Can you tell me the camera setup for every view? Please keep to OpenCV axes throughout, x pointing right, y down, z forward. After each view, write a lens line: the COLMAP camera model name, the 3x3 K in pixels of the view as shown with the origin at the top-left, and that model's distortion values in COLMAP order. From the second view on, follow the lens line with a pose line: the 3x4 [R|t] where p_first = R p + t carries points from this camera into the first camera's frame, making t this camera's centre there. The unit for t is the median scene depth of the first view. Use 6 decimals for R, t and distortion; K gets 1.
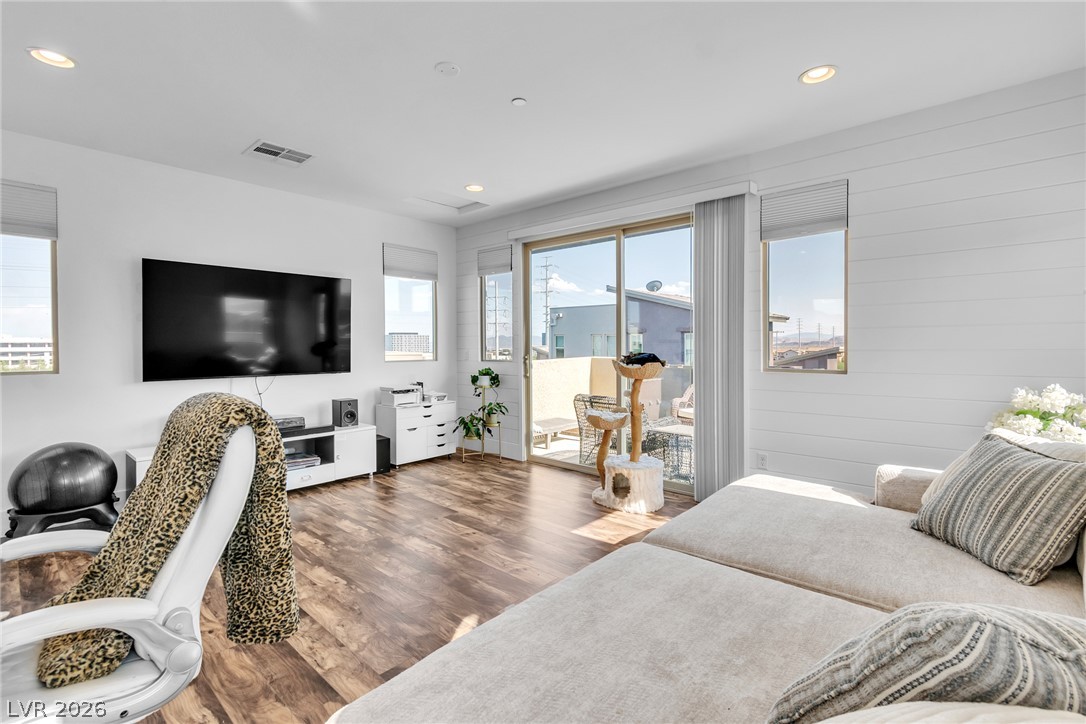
lens RADIAL K [[499.6, 0, 548.3], [0, 499.6, 354.7], [0, 0, 1]] dist [-0.002312, 0.000513]
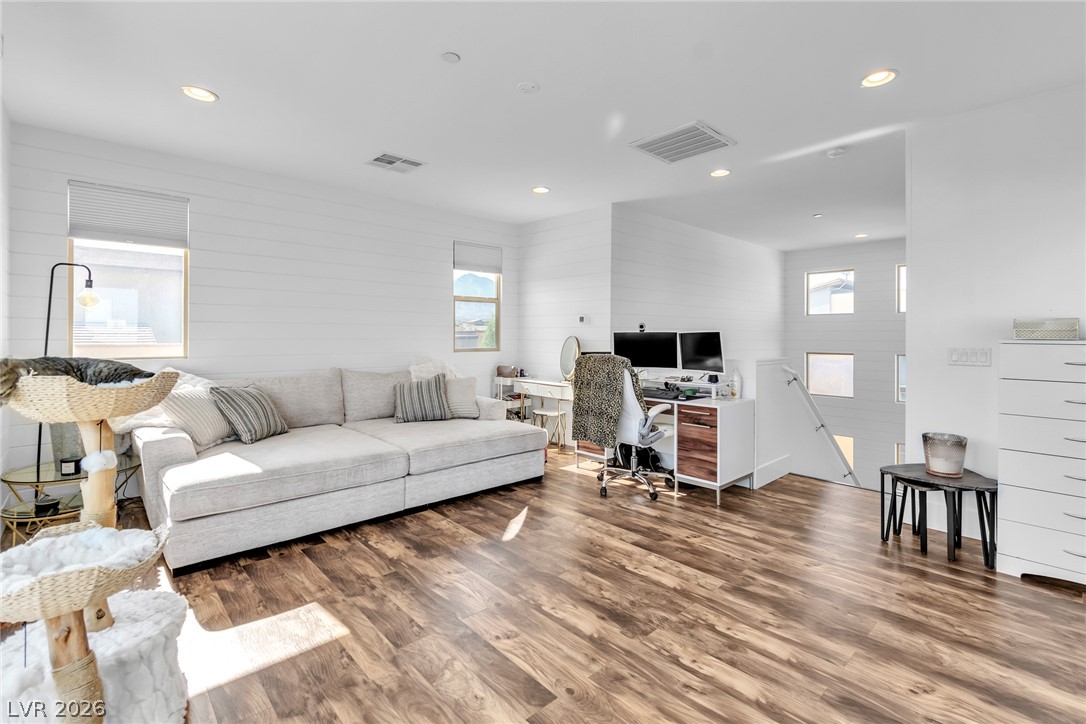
lens RADIAL K [[483.8, 0, 545.6], [0, 483.8, 339.5], [0, 0, 1]] dist [0.003221, -0.000168]
pose [[-0.995286, -0.001258, 0.096974, -0.199816], [0.001531, 0.999587, 0.028681, -0.025699], [-0.096970, 0.028694, -0.994874, 1.190254]]
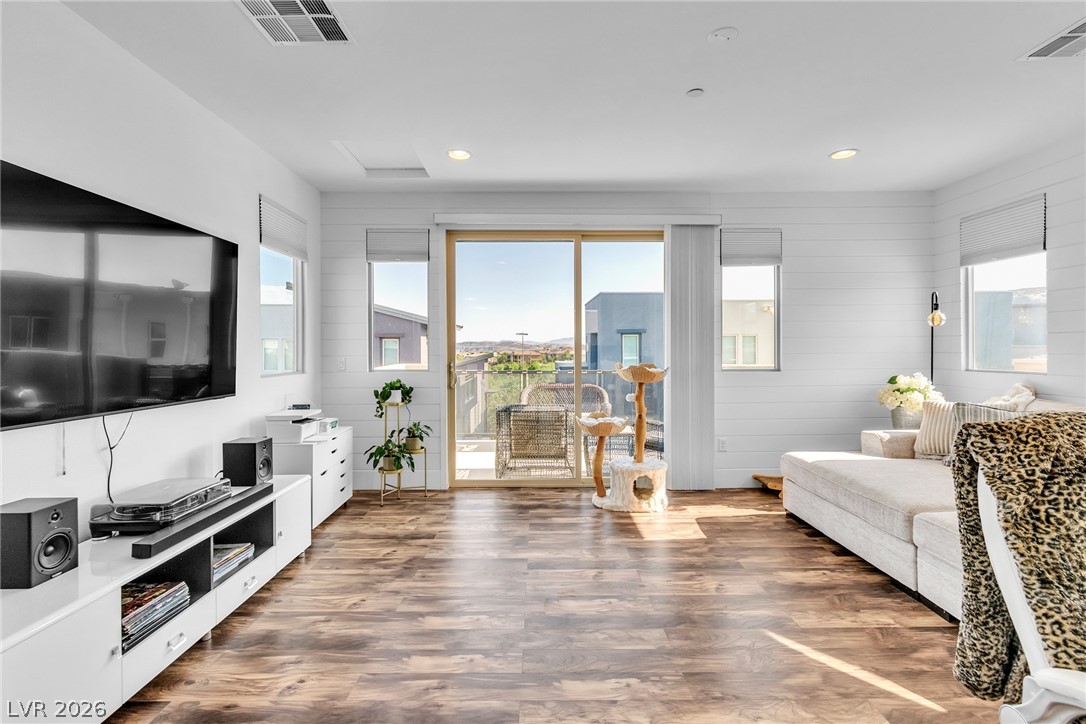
lens RADIAL K [[499.6, 0, 540.6], [0, 499.6, 343.4], [0, 0, 1]] dist [-0.002312, 0.000513]
pose [[0.737622, 0.008840, 0.675156, -0.593640], [0.015010, 0.999452, -0.029486, -0.004011], [-0.675047, 0.031884, 0.737086, 0.326997]]
